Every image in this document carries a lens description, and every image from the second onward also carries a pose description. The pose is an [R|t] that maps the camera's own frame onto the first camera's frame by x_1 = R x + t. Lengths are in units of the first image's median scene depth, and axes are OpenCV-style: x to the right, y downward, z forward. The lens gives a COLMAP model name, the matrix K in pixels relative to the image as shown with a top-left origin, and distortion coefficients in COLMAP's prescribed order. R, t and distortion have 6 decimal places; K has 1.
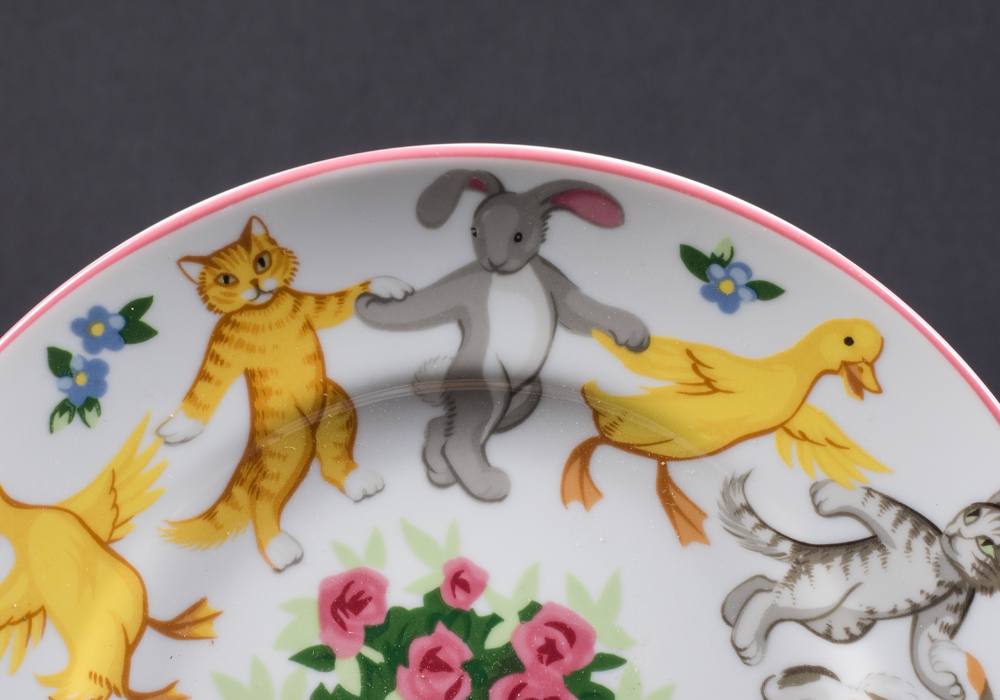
lens RADIAL K [[2511.5, 0, 507.1], [0, 2511.5, 342.5], [0, 0, 1]] dist [0.133434, 0.000000]
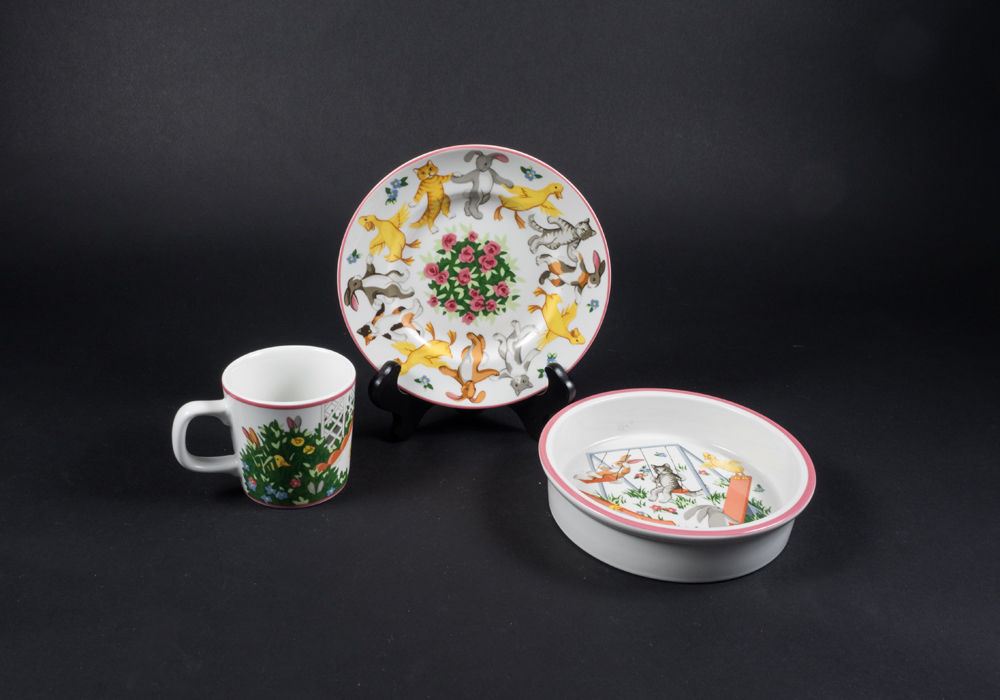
lens RADIAL K [[937.0, 0, 503.1], [0, 937.0, 347.0], [0, 0, 1]] dist [0.023534, -0.003713]
pose [[0.999048, 0.002748, 0.043535, -0.037490], [-0.014714, 0.960755, 0.277009, -0.194415], [-0.041066, -0.277385, 0.959881, -0.746821]]
